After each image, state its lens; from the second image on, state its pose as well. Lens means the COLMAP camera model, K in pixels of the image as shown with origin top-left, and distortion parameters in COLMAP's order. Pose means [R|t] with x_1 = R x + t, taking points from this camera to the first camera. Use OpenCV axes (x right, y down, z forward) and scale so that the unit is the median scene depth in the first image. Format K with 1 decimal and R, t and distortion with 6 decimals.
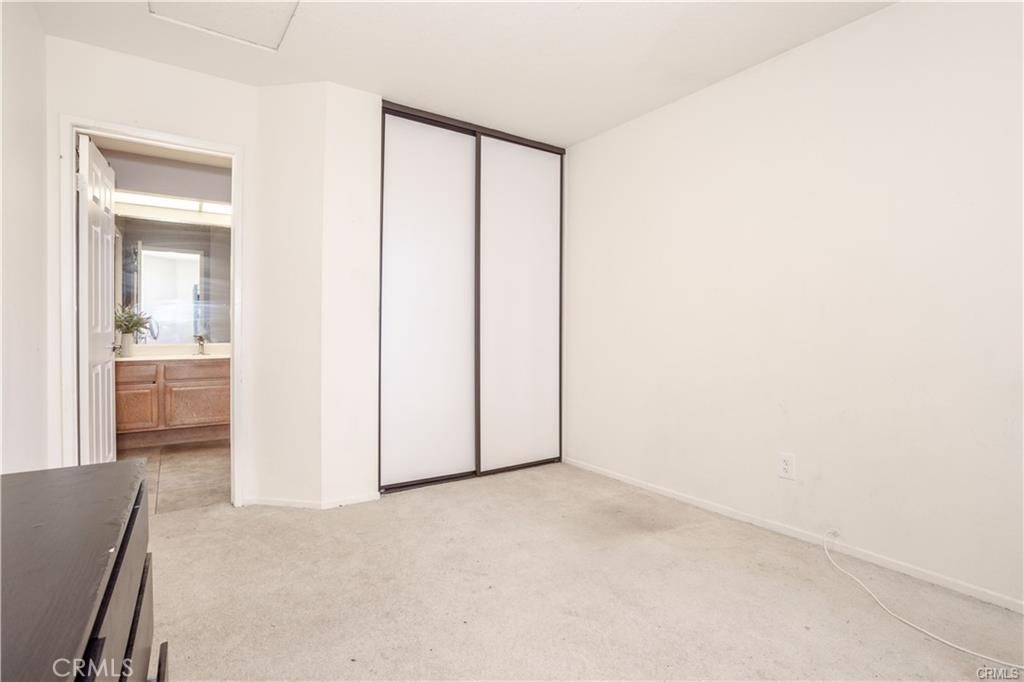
lens RADIAL K [[501.6, 0, 512.7], [0, 501.6, 340.4], [0, 0, 1]] dist [-0.043012, 0.005674]
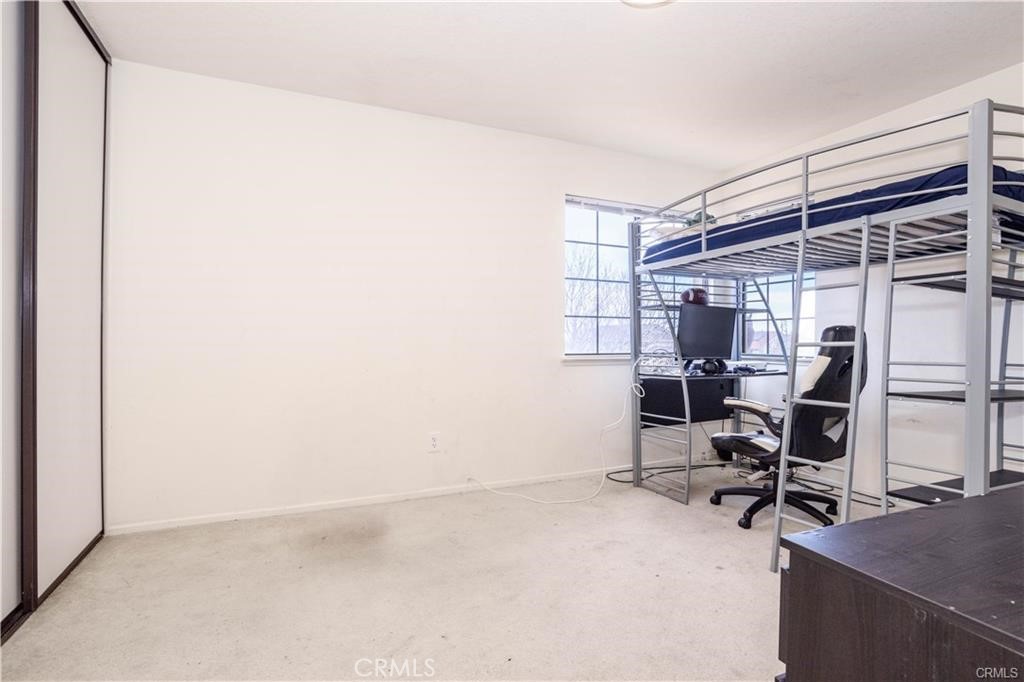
lens RADIAL K [[501.6, 0, 511.8], [0, 501.6, 341.5], [0, 0, 1]] dist [-0.043012, 0.005674]
pose [[0.156713, -0.010152, 0.987592, -0.612558], [0.008130, 0.999927, 0.008989, -0.014996], [-0.987611, 0.006621, 0.156784, 0.526517]]
